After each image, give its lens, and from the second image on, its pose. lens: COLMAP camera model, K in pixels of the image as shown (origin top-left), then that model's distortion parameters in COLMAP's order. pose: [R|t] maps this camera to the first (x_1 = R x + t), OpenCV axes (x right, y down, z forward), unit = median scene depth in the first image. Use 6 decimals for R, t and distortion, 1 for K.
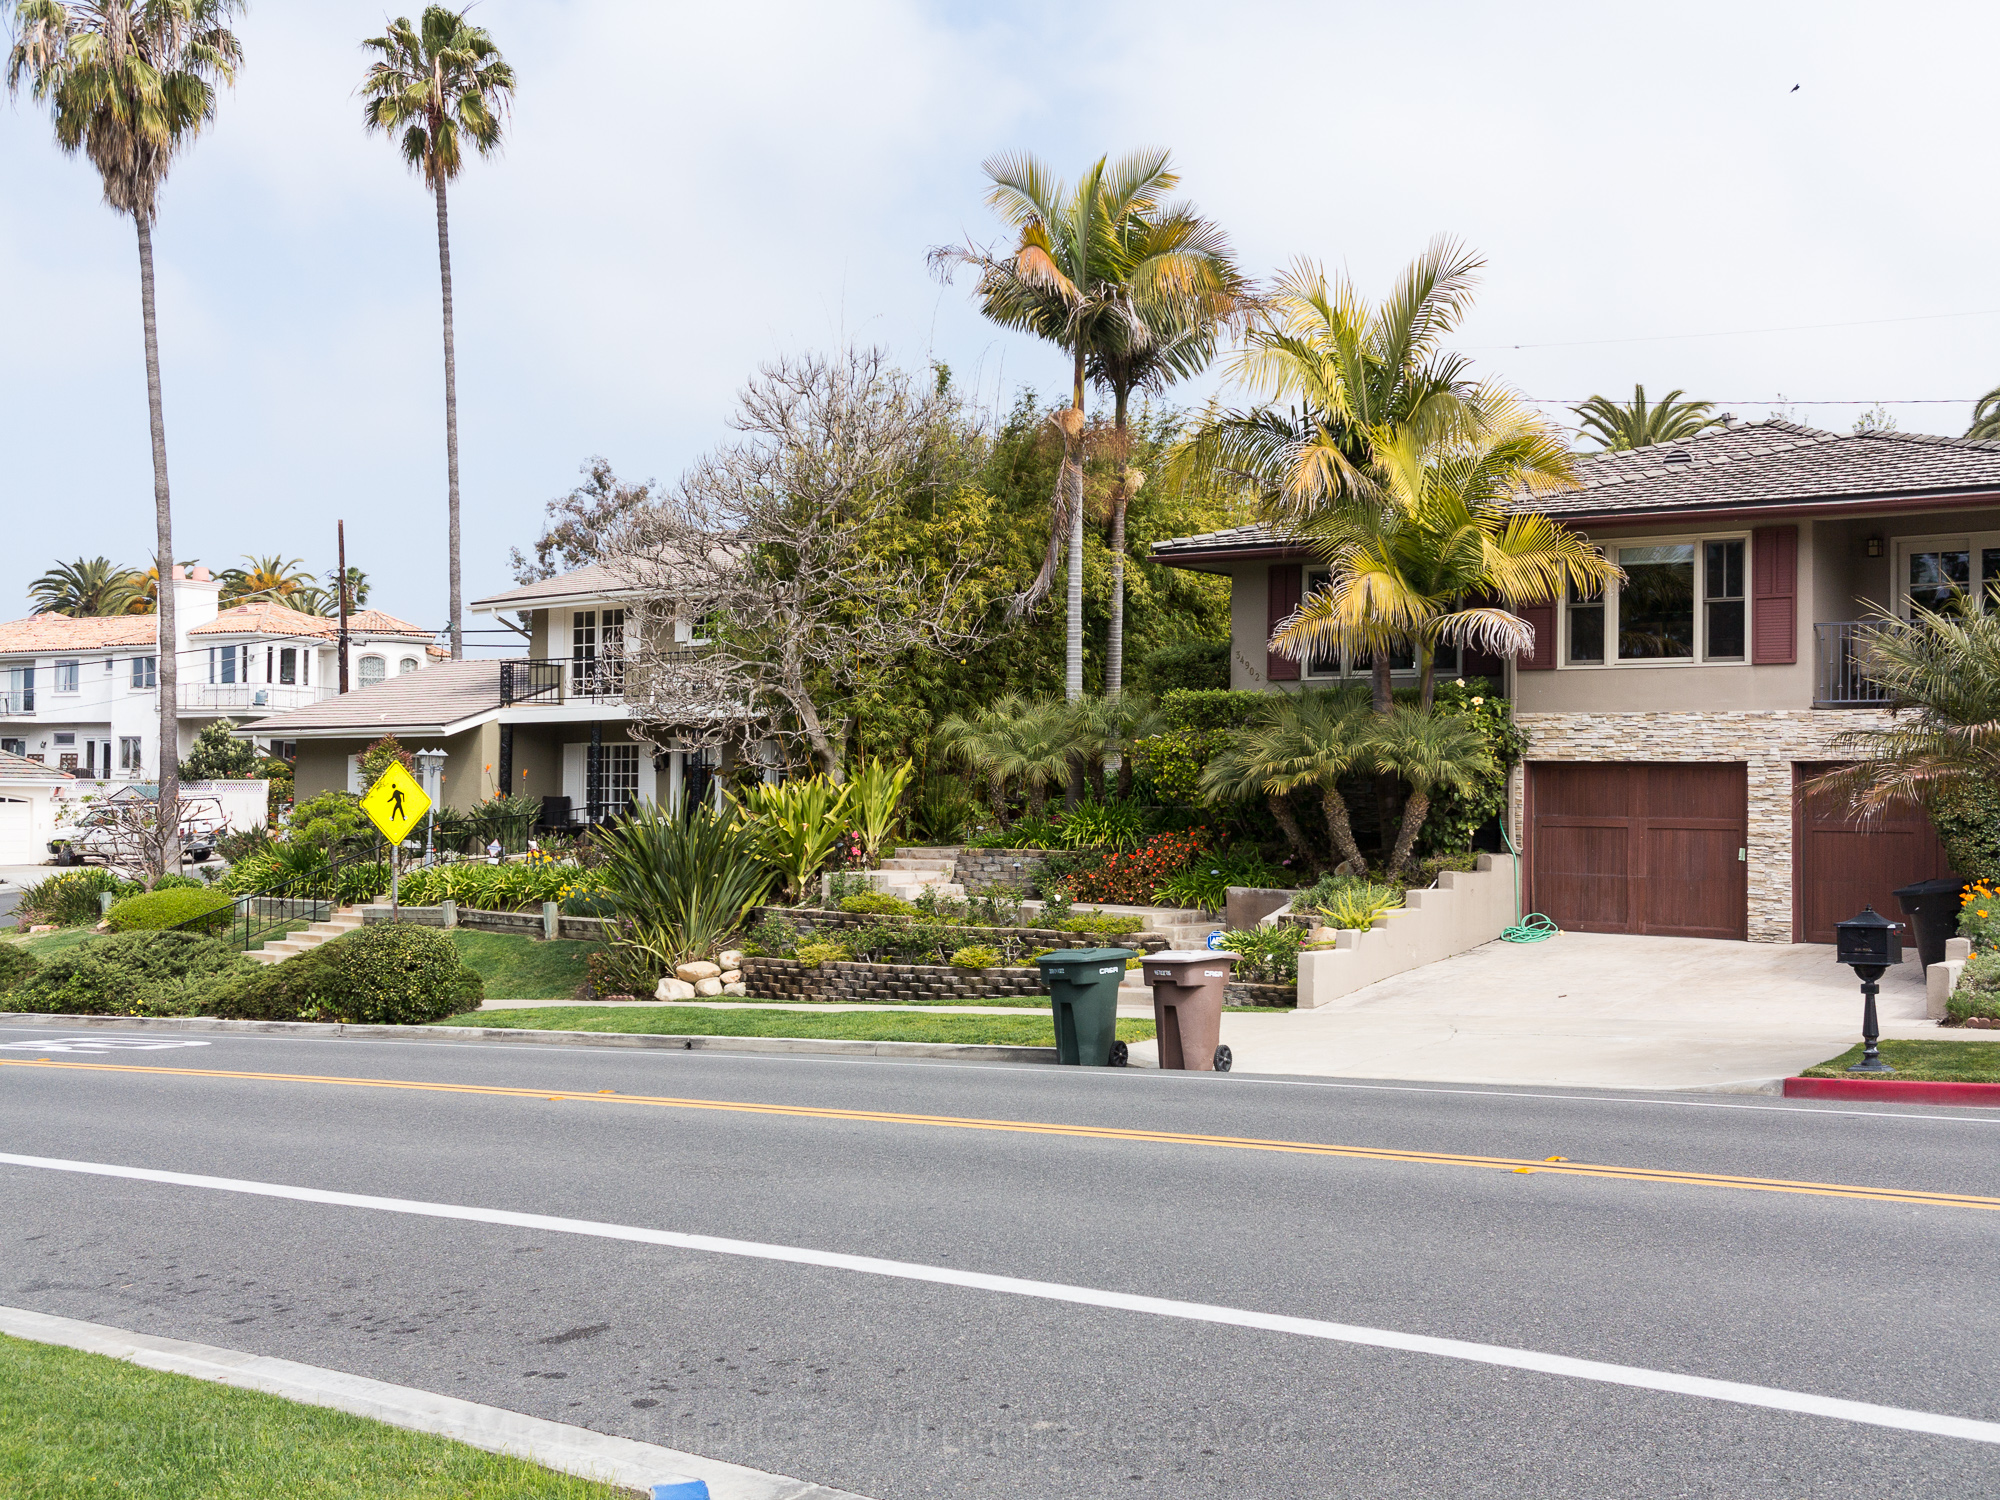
lens RADIAL K [[2350.1, 0, 999.8], [0, 2350.1, 750.0], [0, 0, 1]] dist [-0.036268, 0.000000]
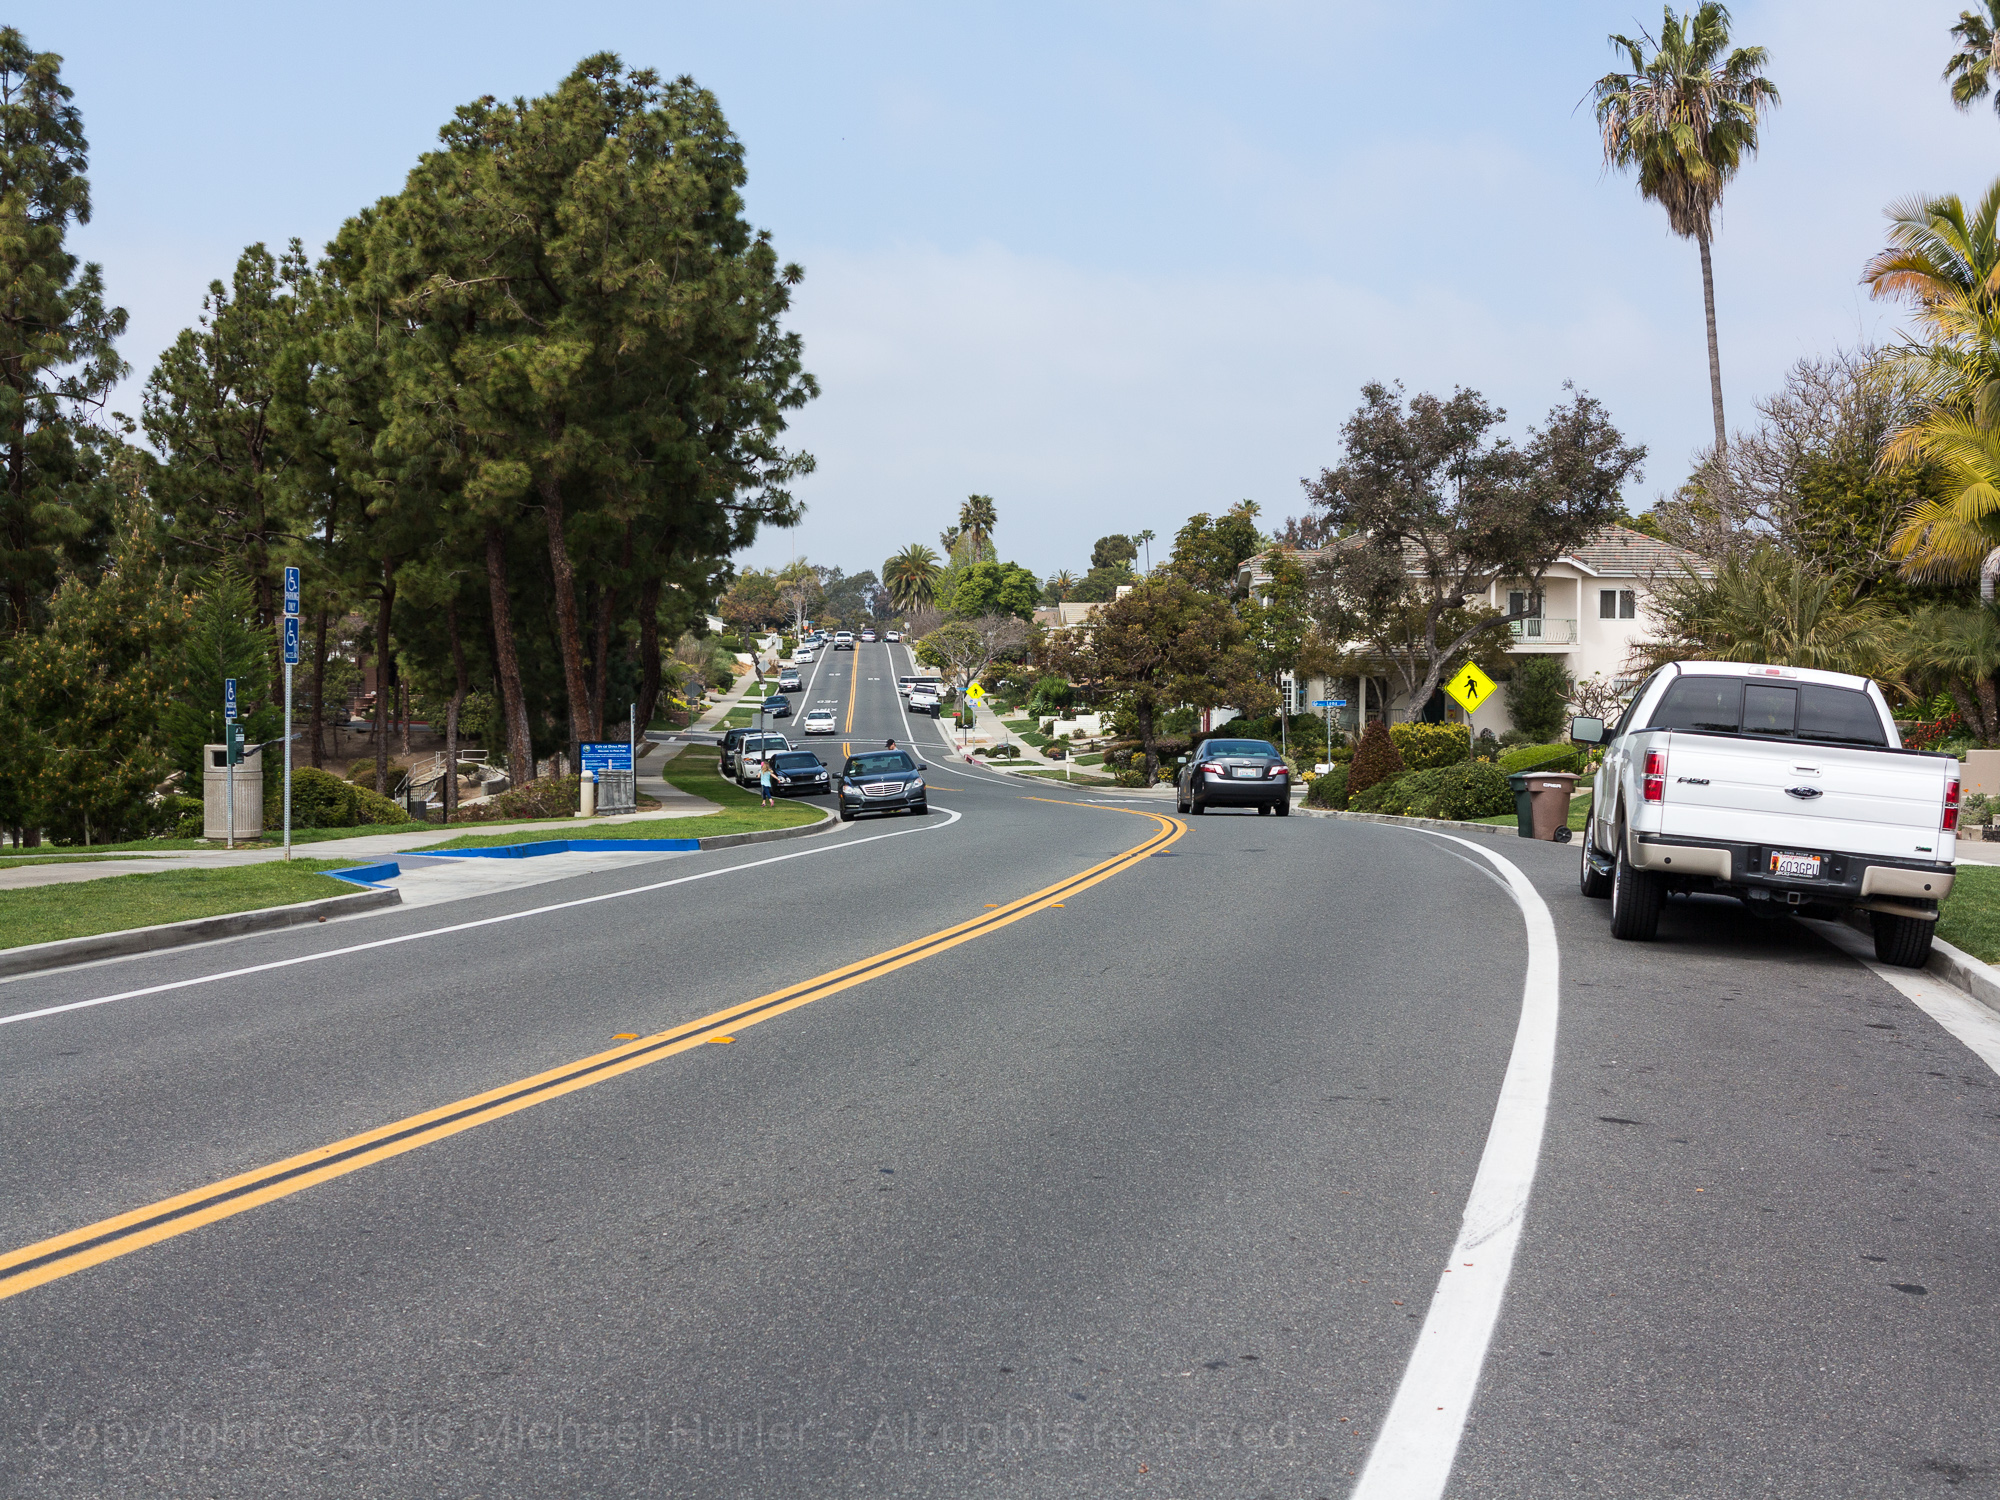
lens RADIAL K [[2643.2, 0, 1000.2], [0, 2643.2, 750.4], [0, 0, 1]] dist [0.006089, 0.000000]
pose [[0.636259, 0.040172, -0.770429, 0.527968], [-0.008767, 0.998955, 0.044848, -0.007382], [0.771426, -0.021780, 0.635947, -0.236700]]
